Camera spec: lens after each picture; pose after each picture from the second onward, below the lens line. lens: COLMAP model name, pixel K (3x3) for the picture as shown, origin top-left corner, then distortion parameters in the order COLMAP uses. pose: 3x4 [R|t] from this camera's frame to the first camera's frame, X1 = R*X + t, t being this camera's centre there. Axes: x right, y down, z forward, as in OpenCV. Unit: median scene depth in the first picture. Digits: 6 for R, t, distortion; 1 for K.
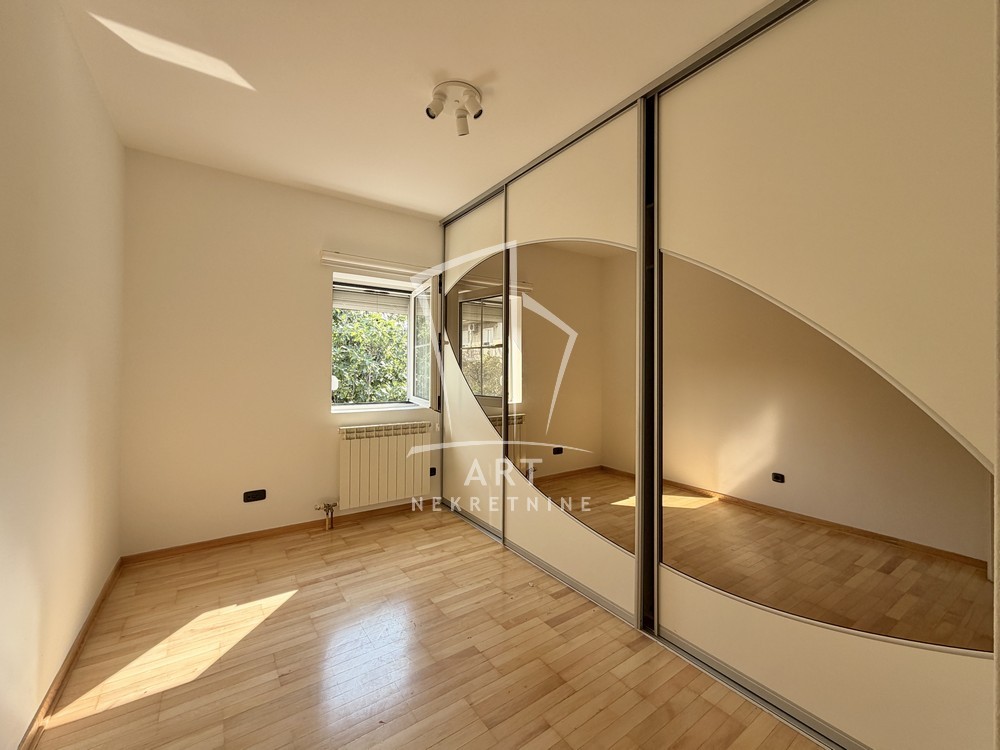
lens RADIAL K [[400.1, 0, 496.6], [0, 400.1, 370.1], [0, 0, 1]] dist [0.003568, 0.000393]
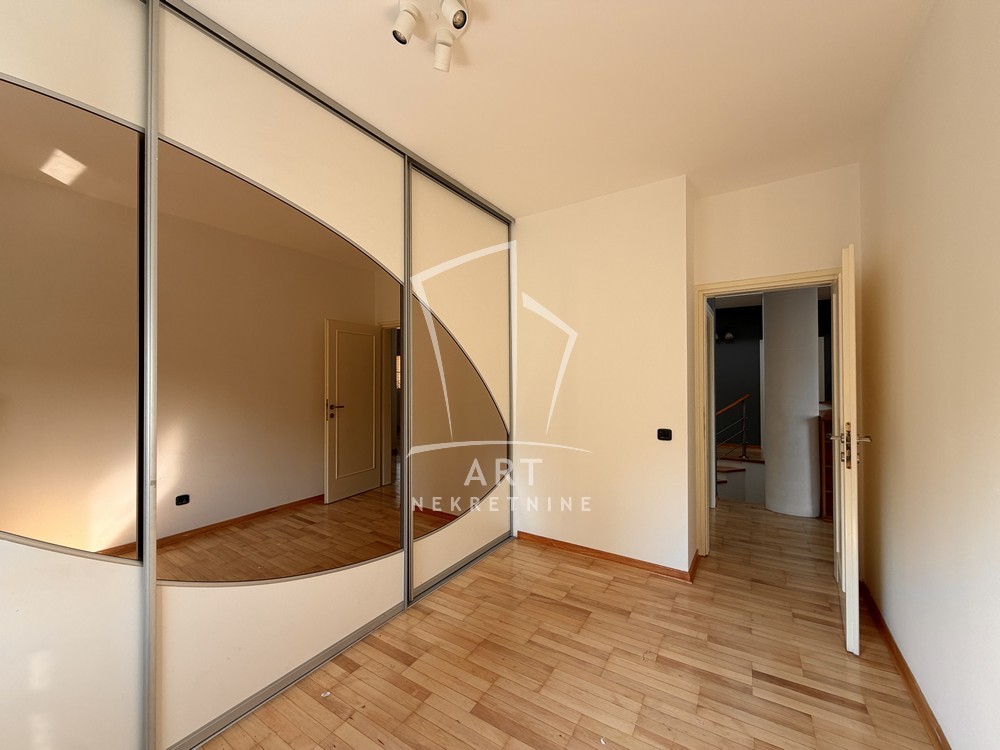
lens RADIAL K [[400.1, 0, 497.1], [0, 400.1, 378.1], [0, 0, 1]] dist [0.003568, 0.000393]
pose [[-0.382895, 0.013426, 0.923694, -0.723172], [0.009306, 0.999900, -0.010676, -0.003404], [-0.923745, 0.004508, -0.382981, 1.056652]]
